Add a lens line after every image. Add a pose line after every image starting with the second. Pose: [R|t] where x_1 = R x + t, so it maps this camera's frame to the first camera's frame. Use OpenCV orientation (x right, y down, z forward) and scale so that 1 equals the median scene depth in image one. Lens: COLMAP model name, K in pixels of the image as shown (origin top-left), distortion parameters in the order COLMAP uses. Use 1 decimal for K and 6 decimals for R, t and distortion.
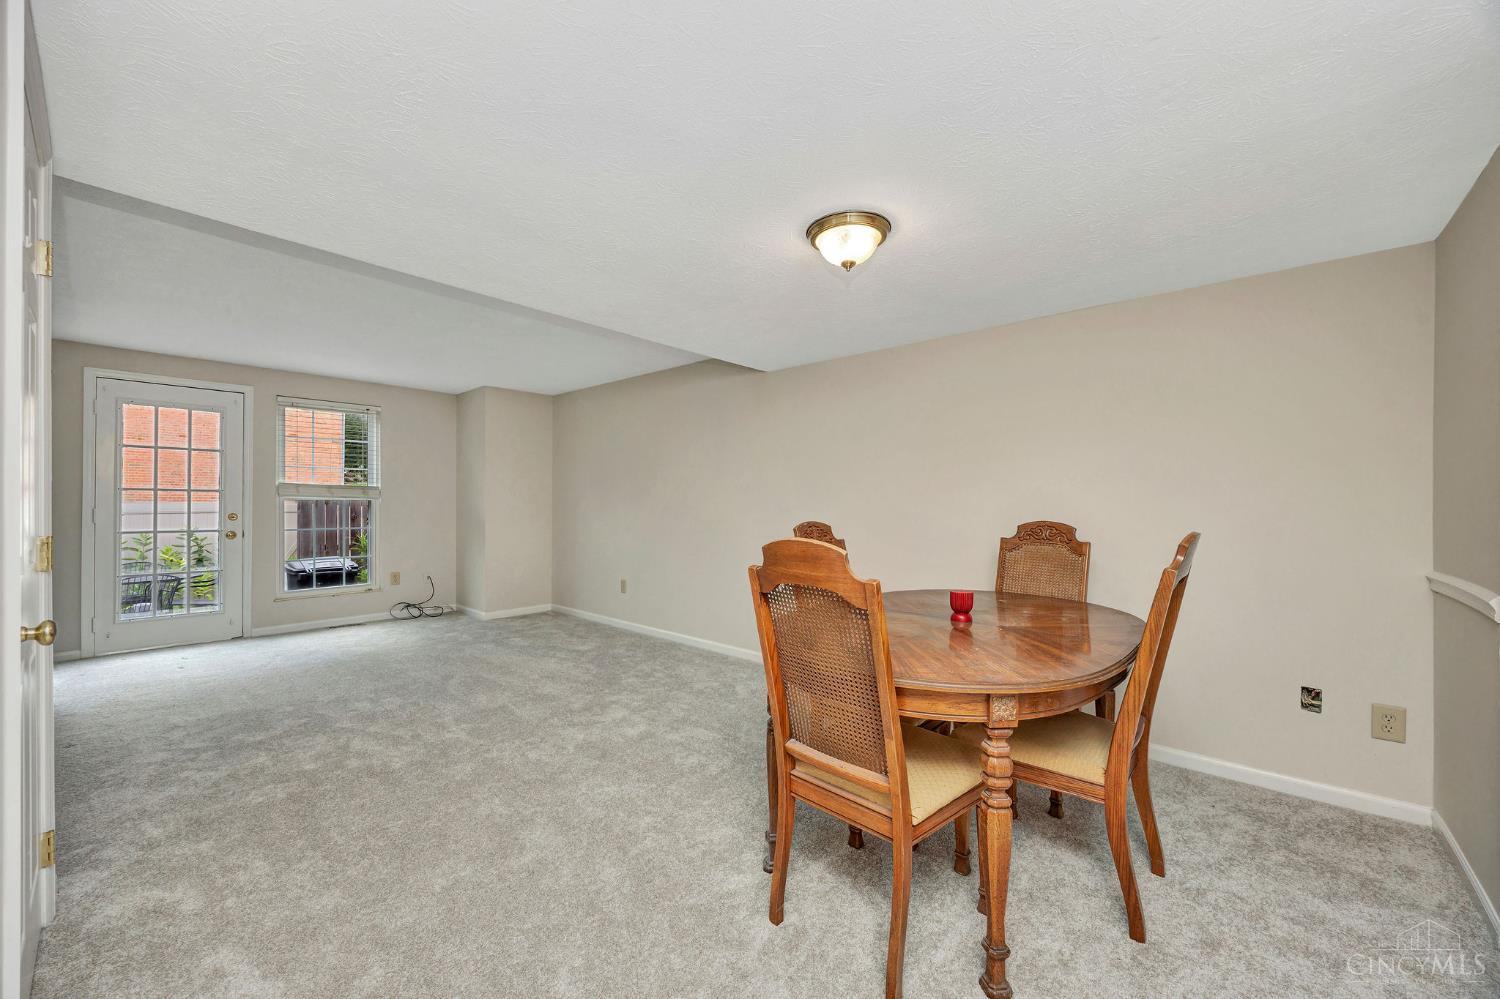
lens RADIAL K [[574.8, 0, 747.3], [0, 574.8, 499.9], [0, 0, 1]] dist [-0.001087, -0.000151]
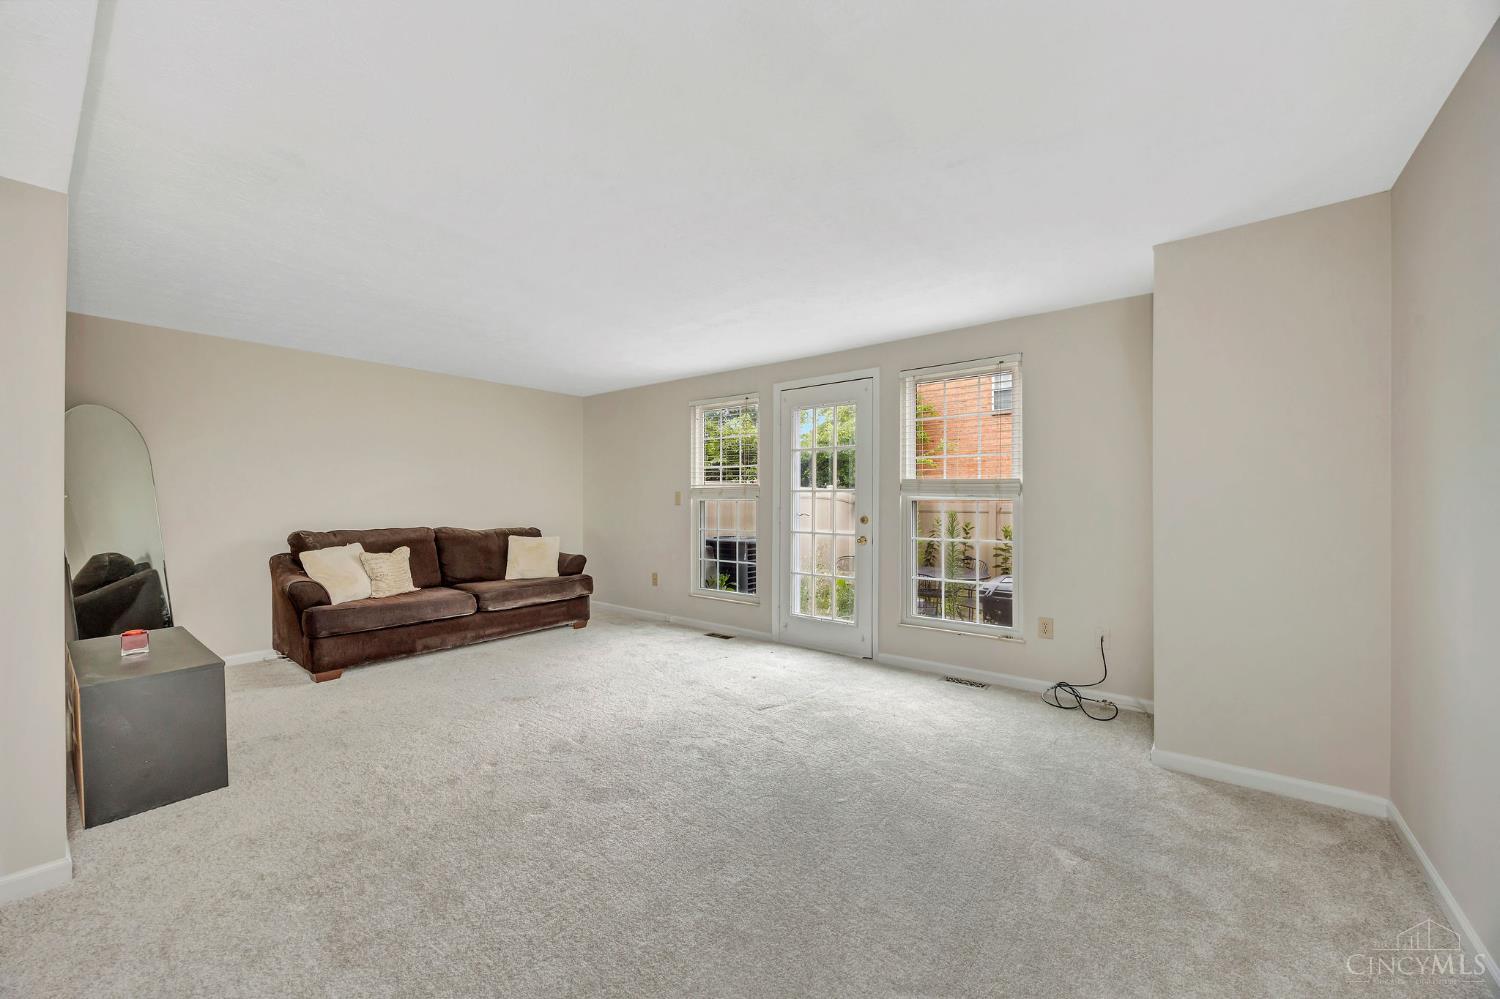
lens RADIAL K [[574.8, 0, 750.3], [0, 574.8, 497.7], [0, 0, 1]] dist [-0.001087, -0.000151]
pose [[0.051762, -0.004574, -0.998649, -0.022846], [0.009358, 0.999948, -0.004095, -0.002898], [0.998616, -0.009134, 0.051802, 0.732305]]
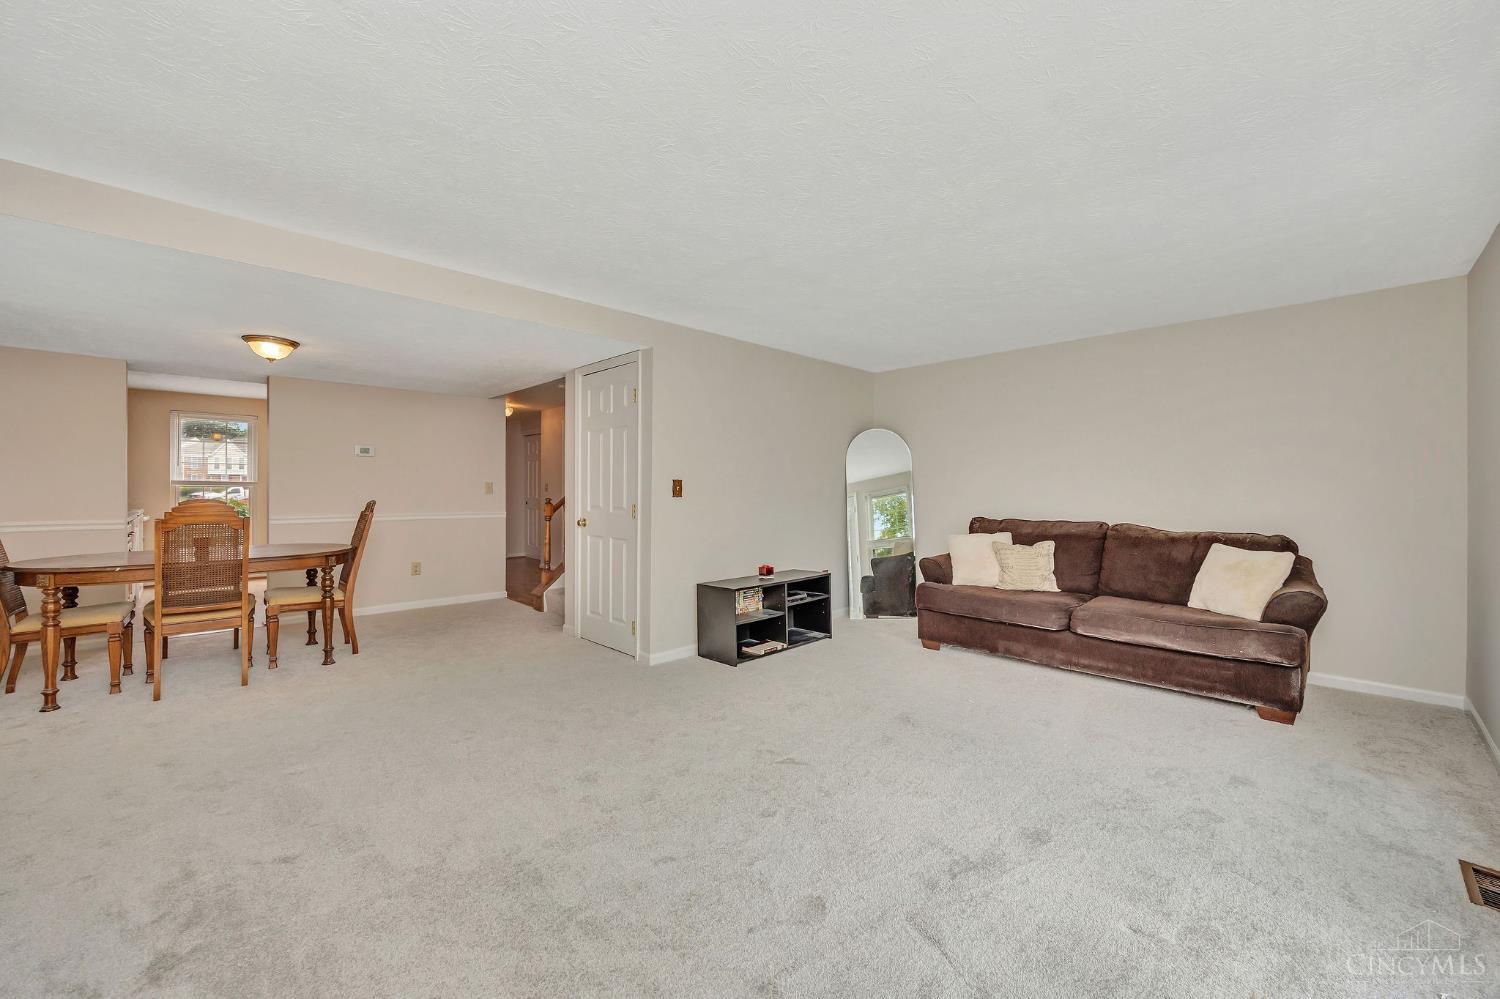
lens RADIAL K [[574.8, 0, 742.8], [0, 574.8, 492.6], [0, 0, 1]] dist [-0.001087, -0.000151]
pose [[-0.997951, -0.004458, 0.063825, -0.570461], [-0.004692, 0.999983, -0.003514, 0.001408], [-0.063808, -0.003806, -0.997955, 1.077509]]
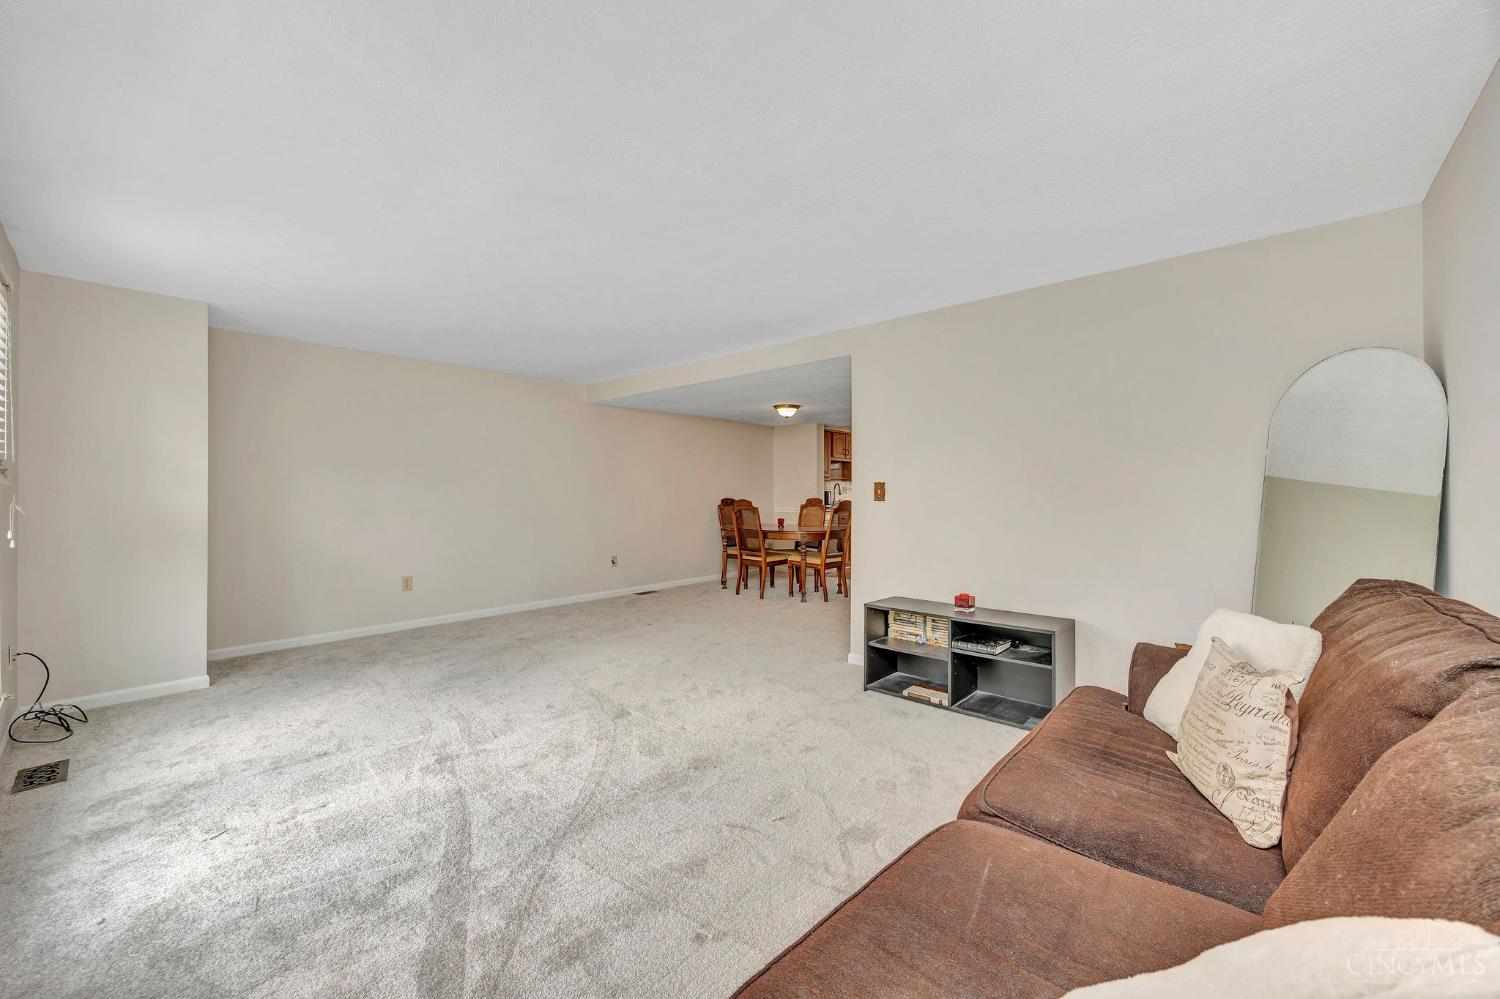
lens RADIAL K [[574.8, 0, 751.5], [0, 574.8, 490.7], [0, 0, 1]] dist [-0.001087, -0.000151]
pose [[-0.011735, 0.002102, 0.999929, -1.187424], [-0.010500, 0.999942, -0.002226, -0.005072], [-0.999876, -0.010525, -0.011713, 0.472228]]
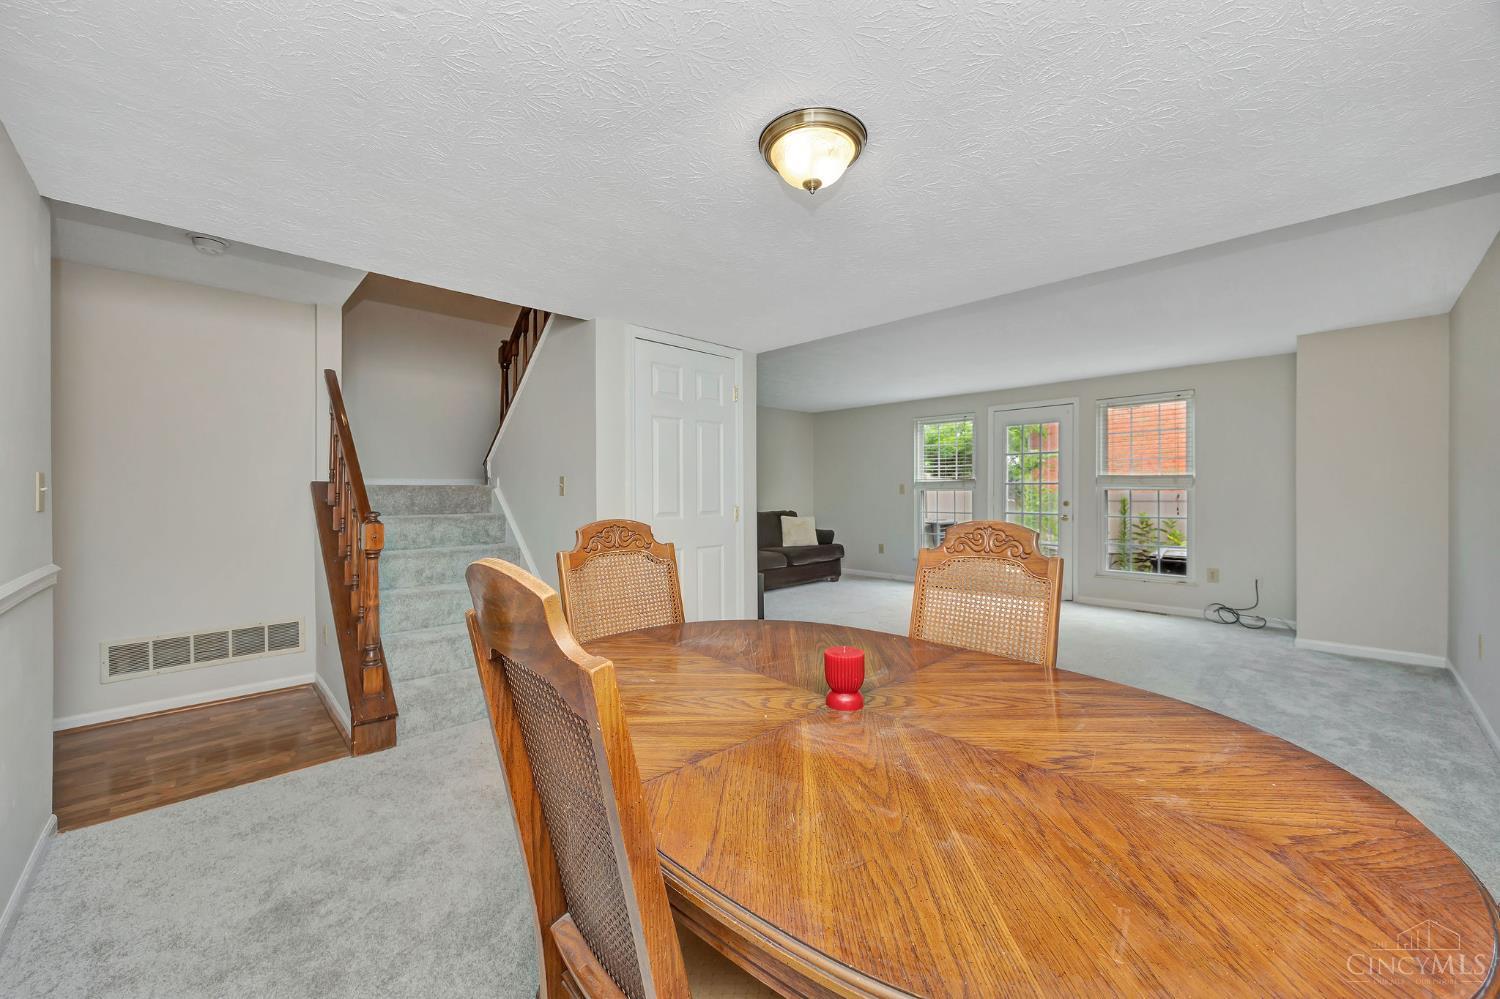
lens RADIAL K [[574.8, 0, 749.3], [0, 574.8, 495.1], [0, 0, 1]] dist [-0.001087, -0.000151]
pose [[-0.085525, 0.002681, -0.996332, 0.392020], [0.009533, 0.999953, 0.001873, 0.001195], [0.996290, -0.009338, -0.085546, 0.391174]]
